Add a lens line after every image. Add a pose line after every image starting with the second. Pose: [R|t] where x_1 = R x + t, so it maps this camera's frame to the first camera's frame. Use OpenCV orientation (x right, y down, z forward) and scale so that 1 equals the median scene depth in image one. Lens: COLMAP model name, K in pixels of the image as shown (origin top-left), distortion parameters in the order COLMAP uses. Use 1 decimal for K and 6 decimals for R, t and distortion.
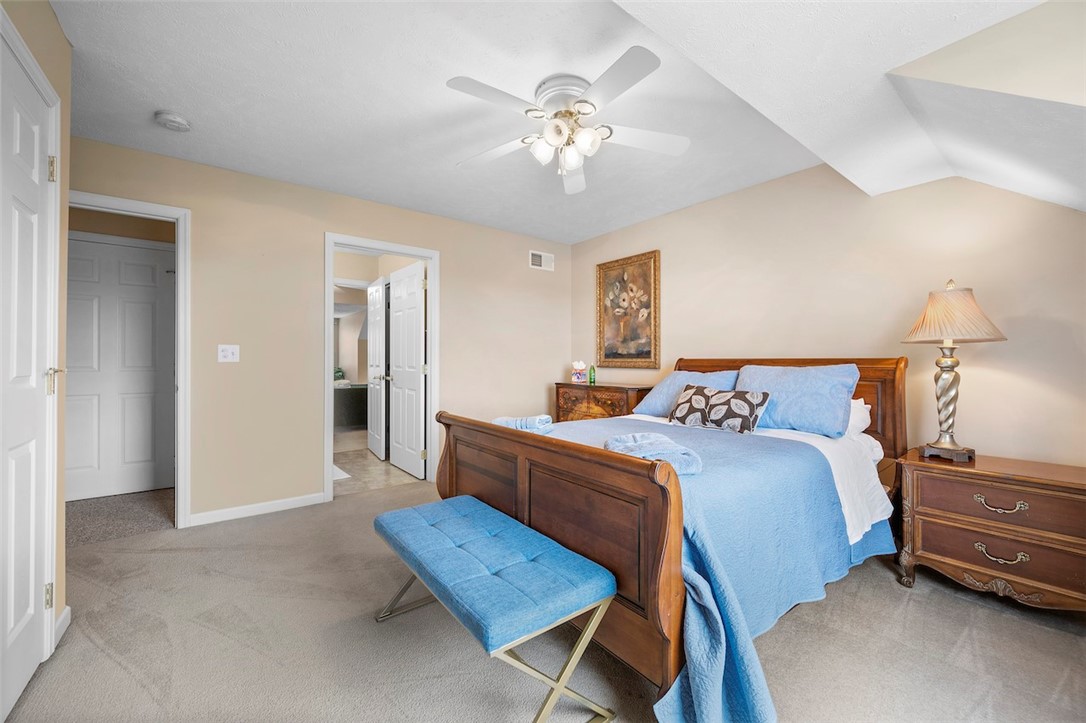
lens RADIAL K [[425.9, 0, 544.1], [0, 425.9, 361.1], [0, 0, 1]] dist [-0.002199, 0.000207]
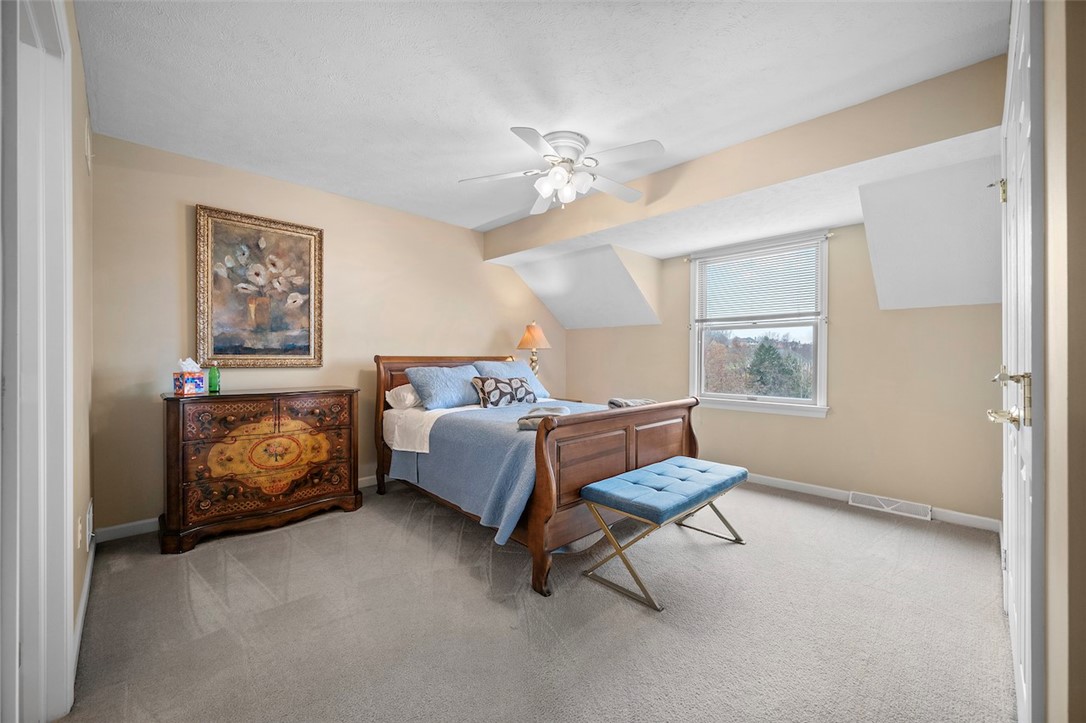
lens RADIAL K [[425.9, 0, 543.6], [0, 425.9, 357.2], [0, 0, 1]] dist [-0.002199, 0.000207]
pose [[-0.118431, 0.001156, 0.992962, -0.604824], [-0.000209, 0.999999, -0.001189, -0.001086], [-0.992962, -0.000348, -0.118430, 0.615271]]
